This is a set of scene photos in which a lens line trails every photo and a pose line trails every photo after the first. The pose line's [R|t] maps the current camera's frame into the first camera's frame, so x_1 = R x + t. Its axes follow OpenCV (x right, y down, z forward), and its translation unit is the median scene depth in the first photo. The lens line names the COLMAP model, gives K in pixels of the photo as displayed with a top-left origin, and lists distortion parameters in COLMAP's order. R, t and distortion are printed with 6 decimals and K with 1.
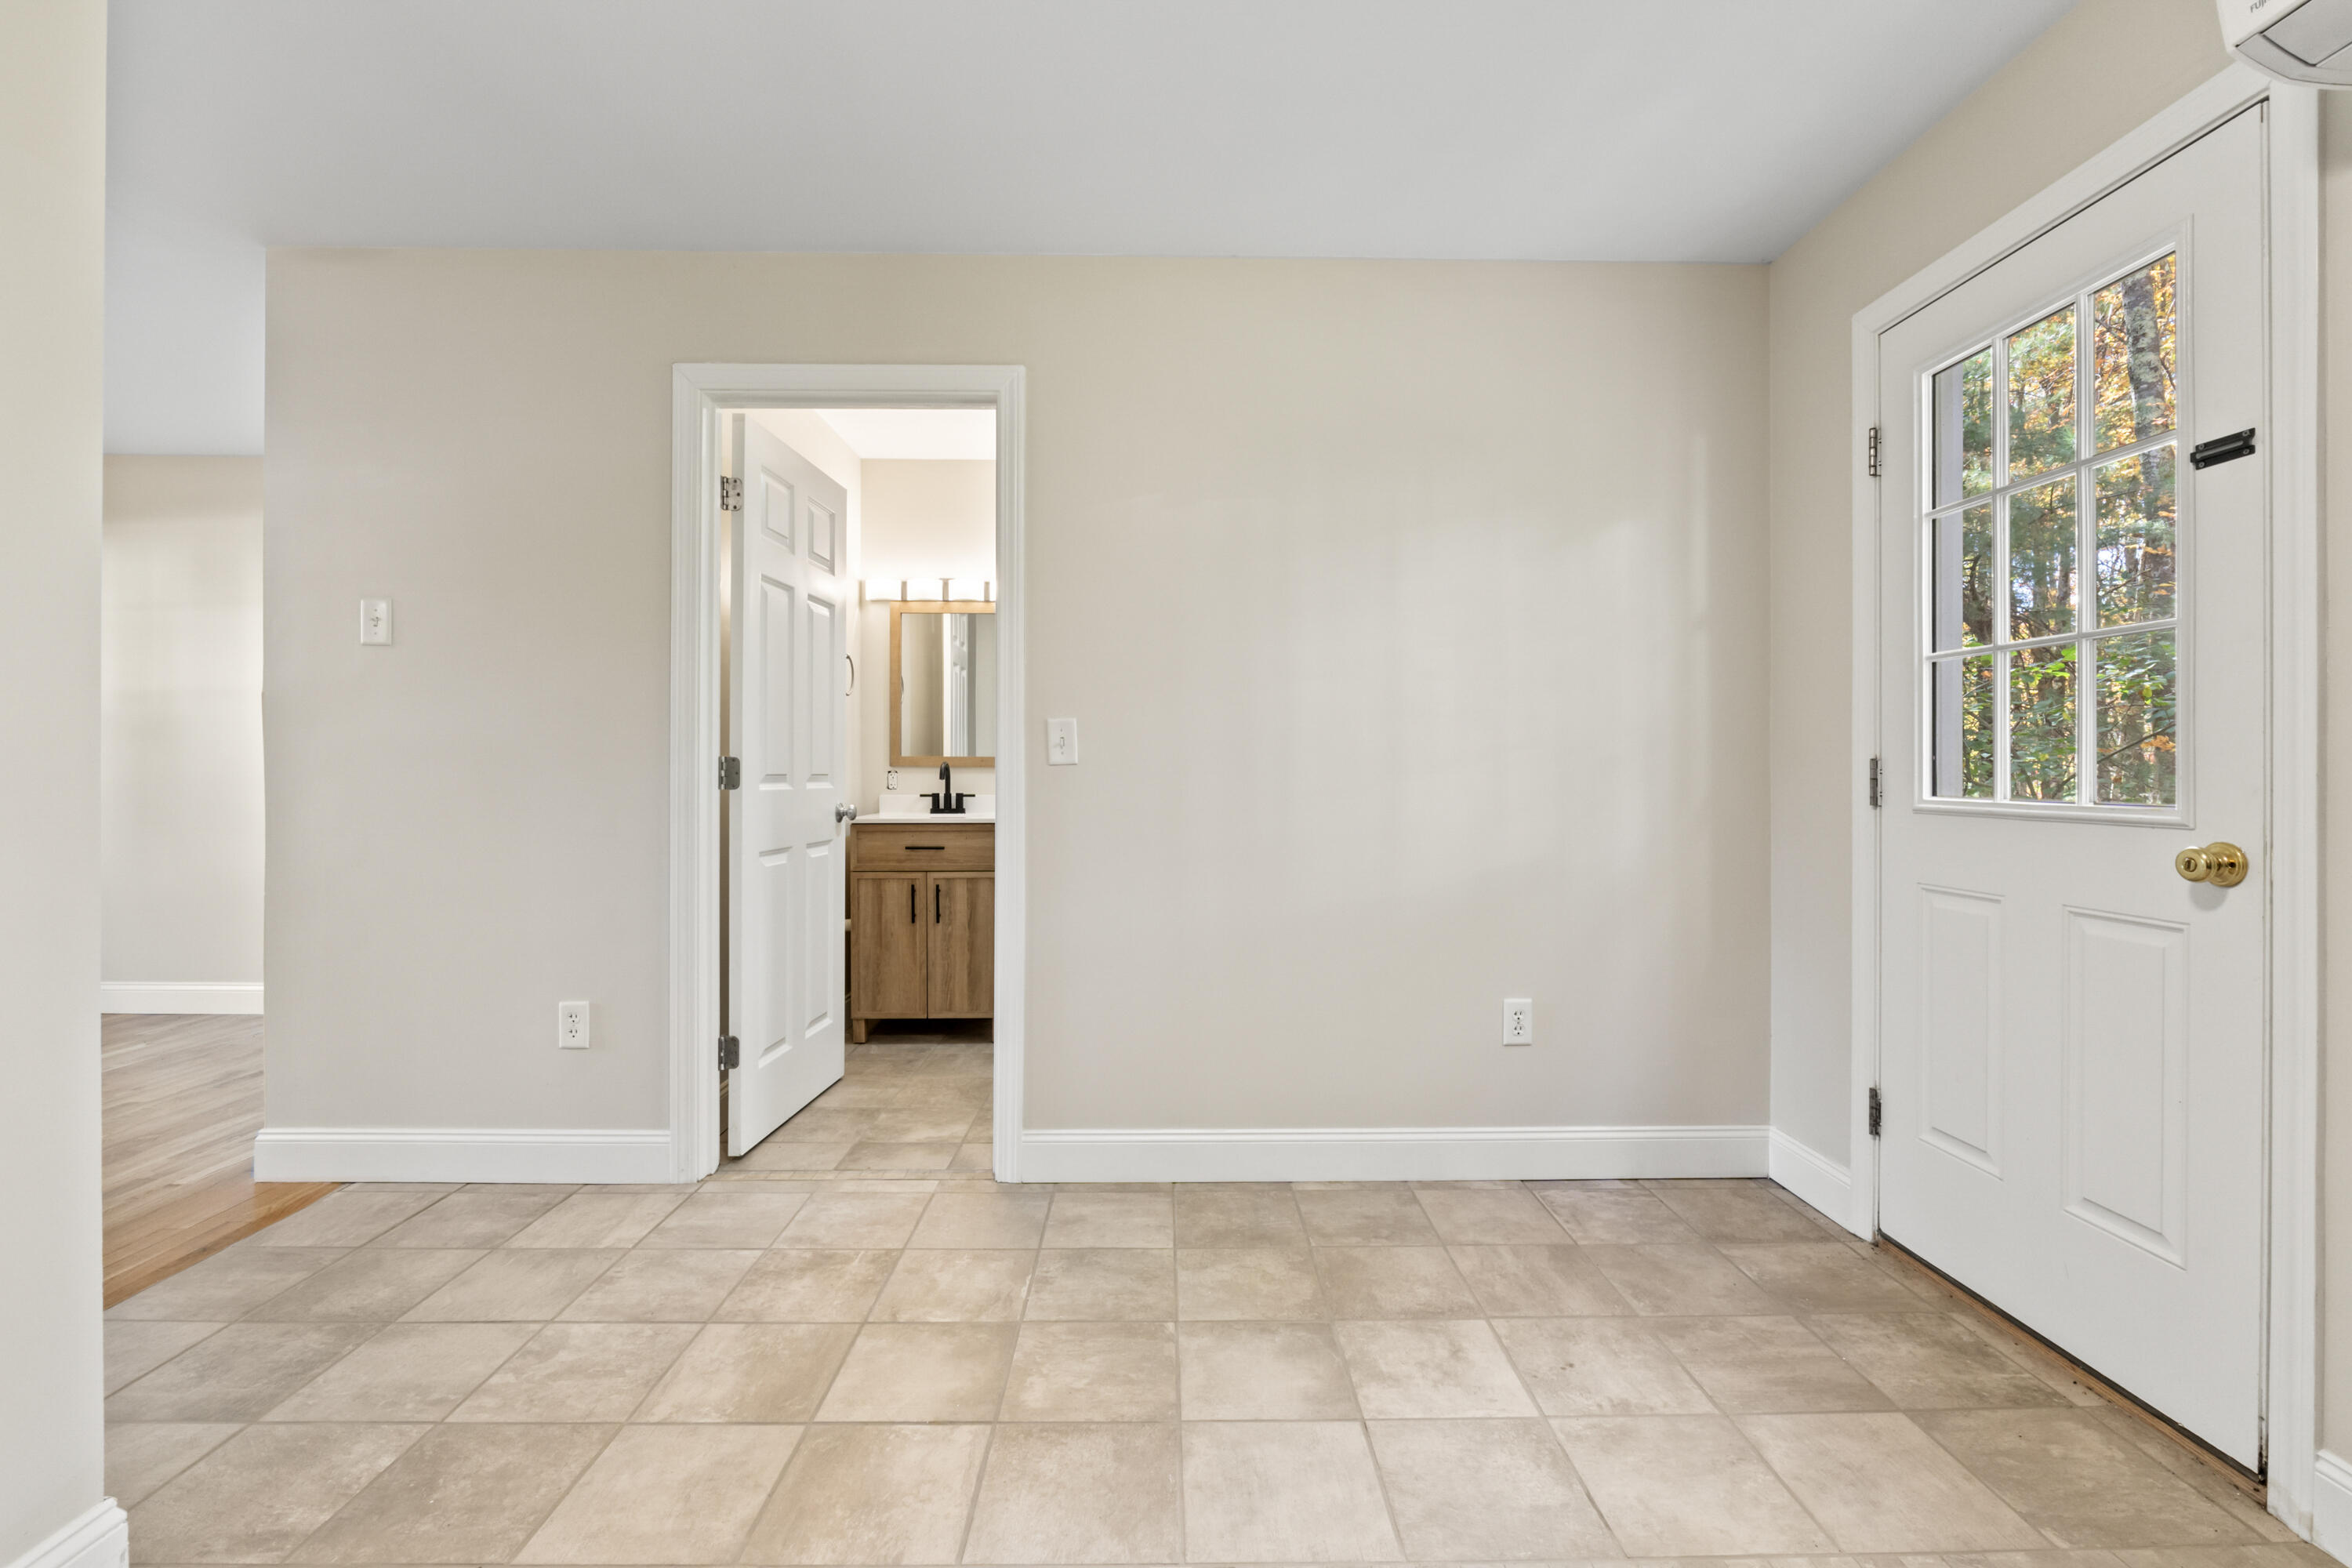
lens RADIAL K [[1022.6, 0, 1174.4], [0, 1022.6, 774.6], [0, 0, 1]] dist [-0.009530, 0.000128]
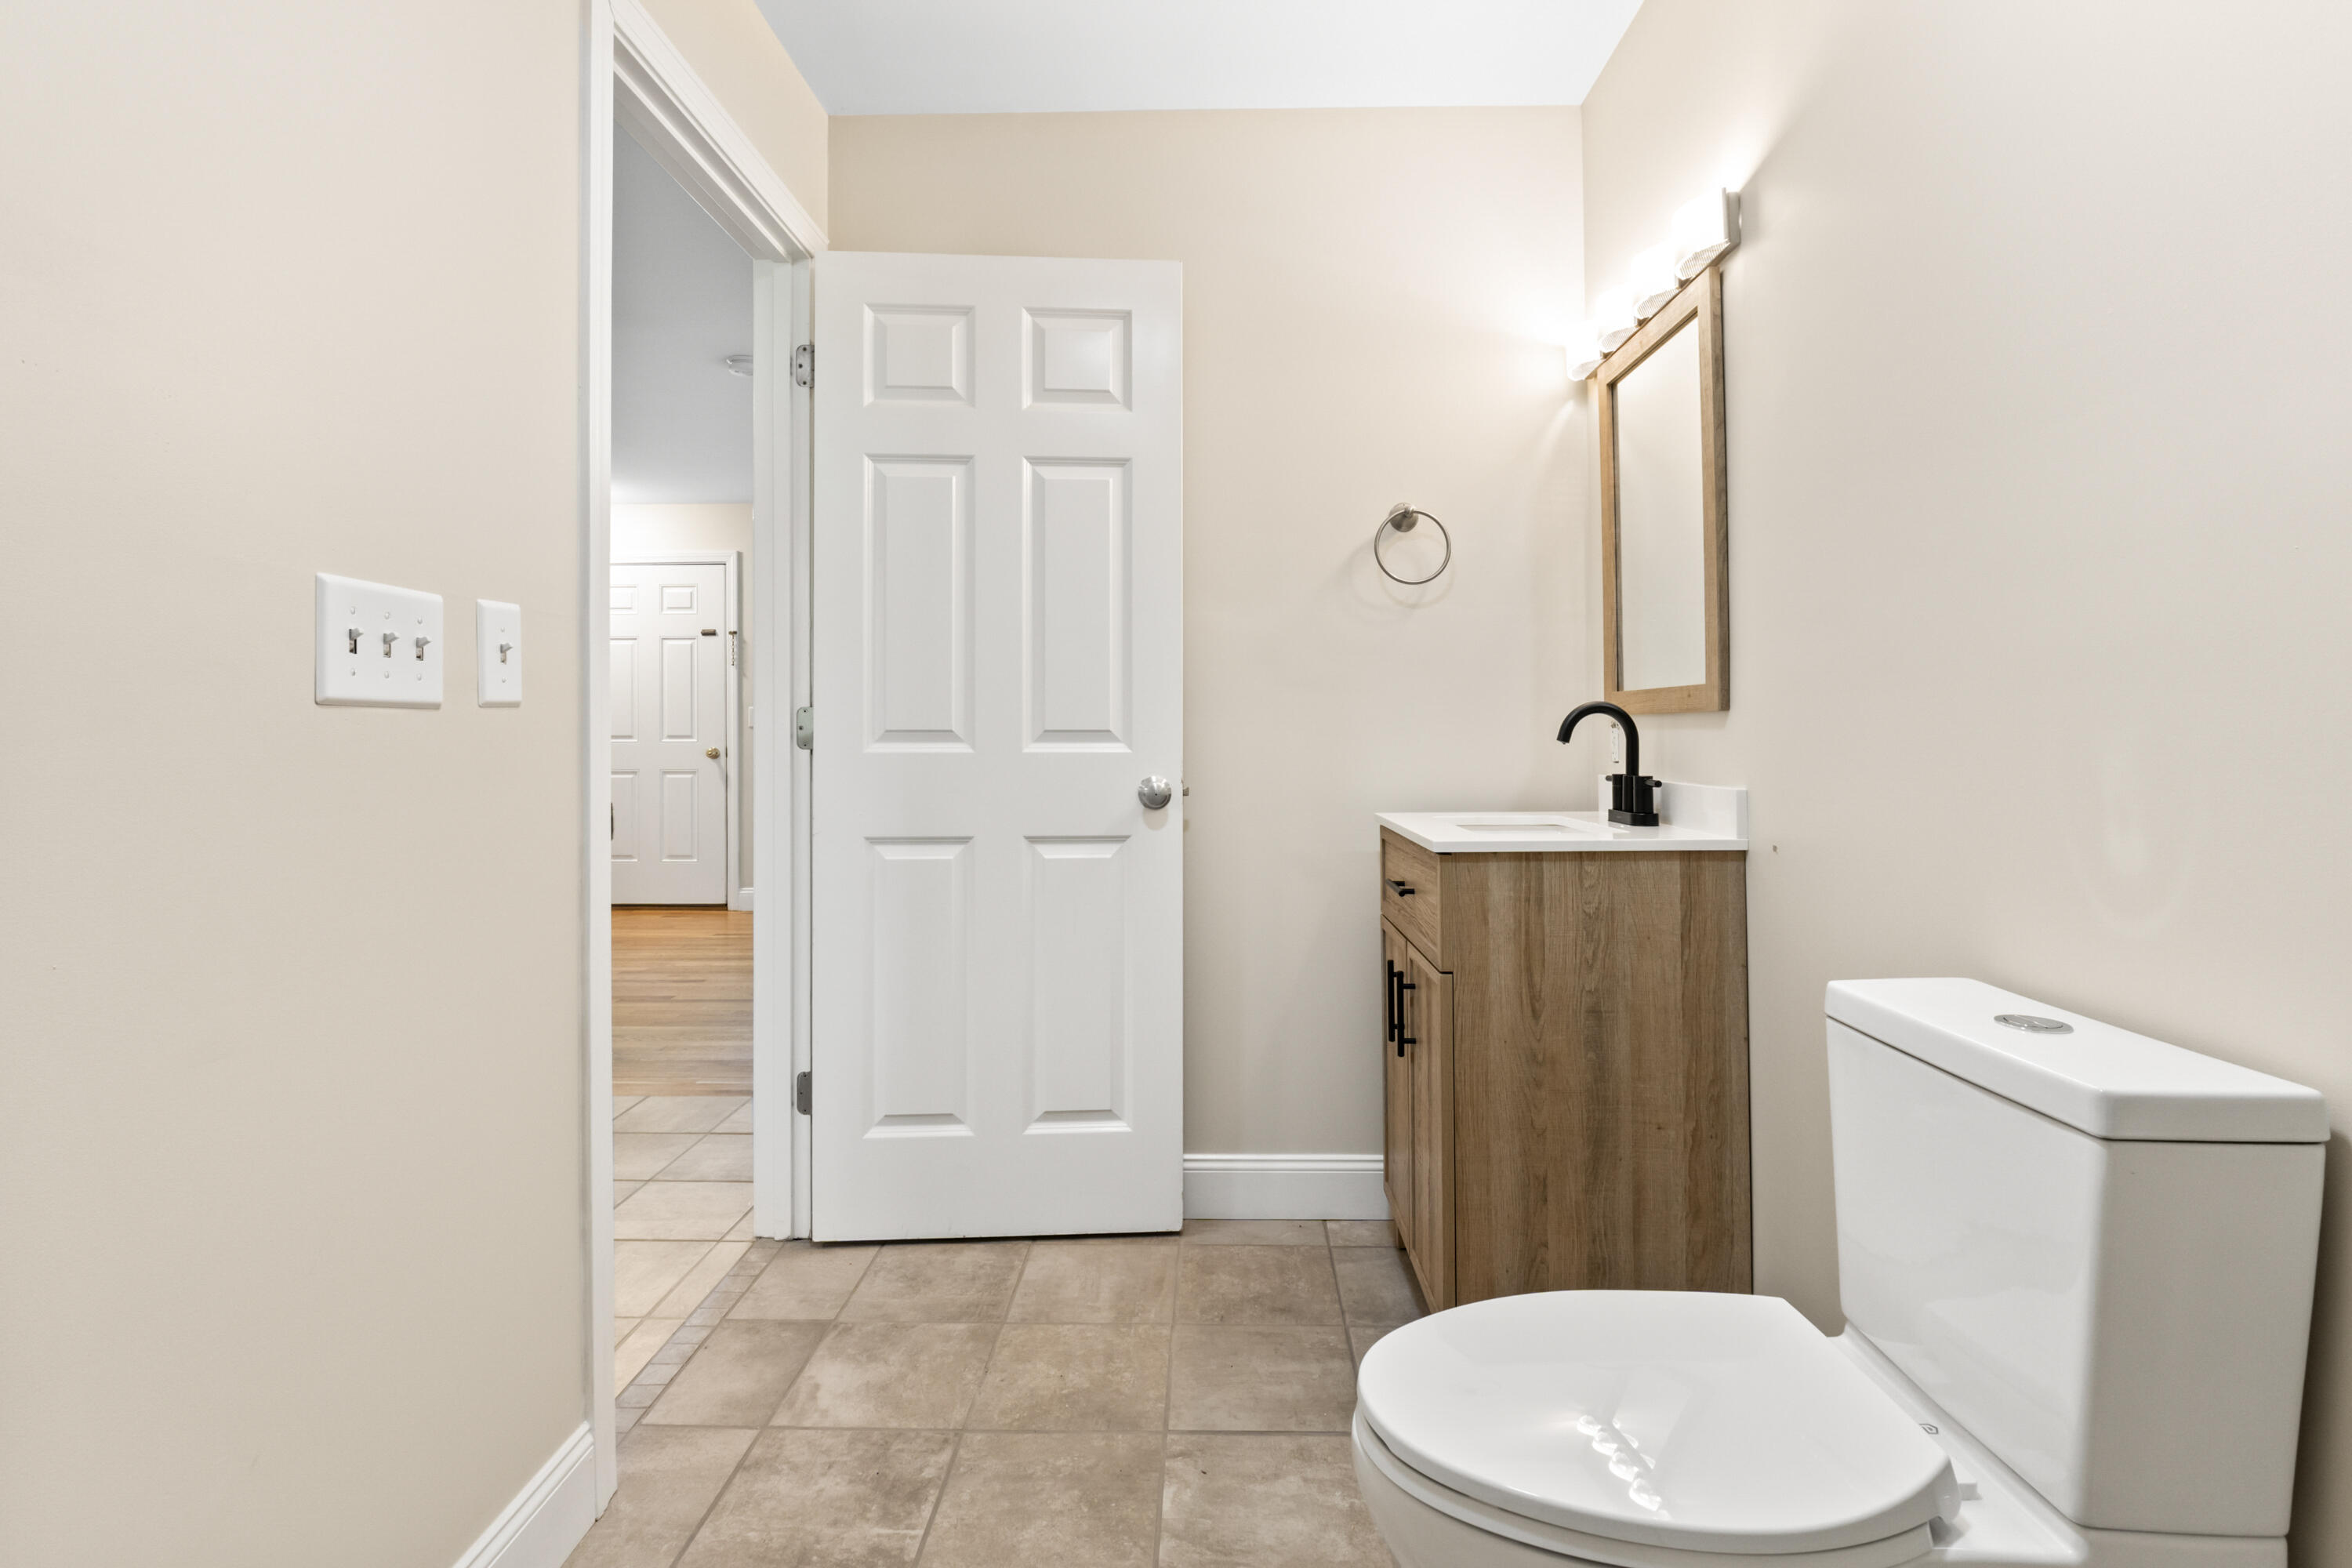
lens RADIAL K [[1126.9, 0, 1171.0], [0, 1126.9, 717.8], [0, 0, 1]] dist [0.020179, 0.000175]
pose [[-0.048742, -0.011835, -0.998741, 0.465219], [-0.000410, 0.999930, -0.011829, 0.000204], [0.998811, -0.000167, -0.048744, 1.534283]]
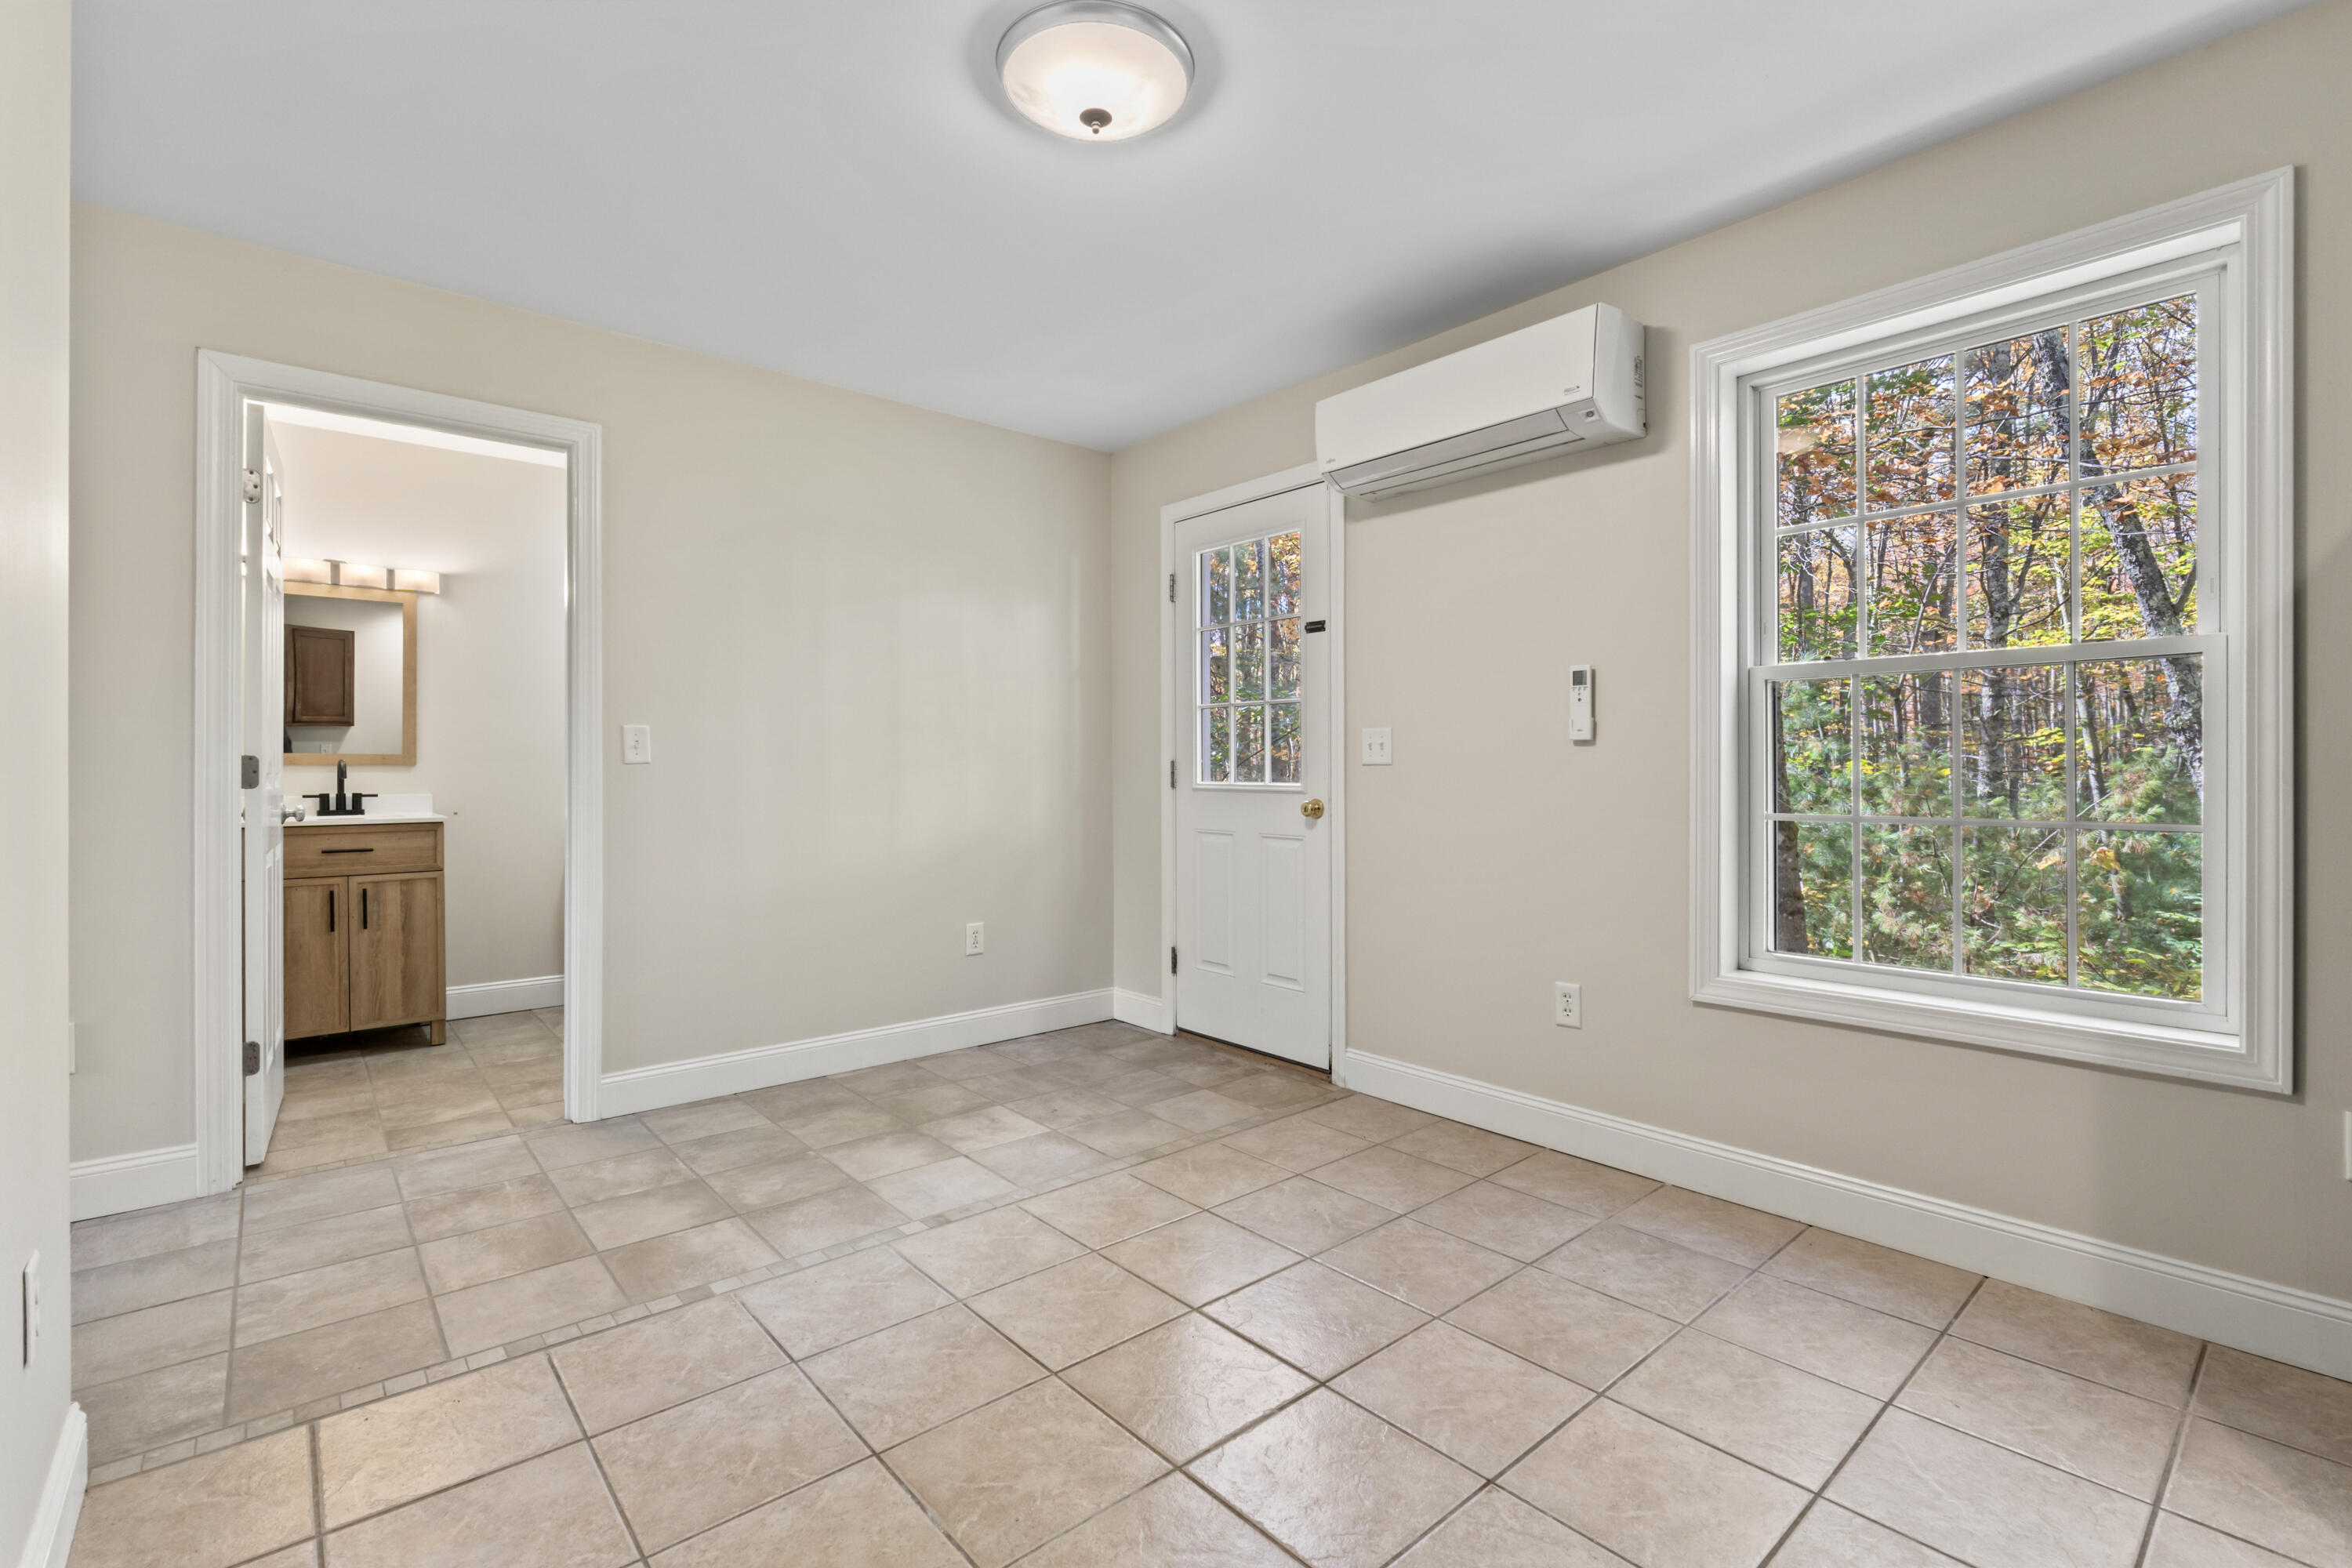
lens RADIAL K [[1072.1, 0, 1179.2], [0, 1072.1, 765.3], [0, 0, 1]] dist [-0.005318, -0.001012]
pose [[0.764521, -0.000250, 0.644599, -0.484552], [0.004050, 0.999982, -0.004415, 0.000241], [-0.644587, 0.005986, 0.764508, -0.415519]]
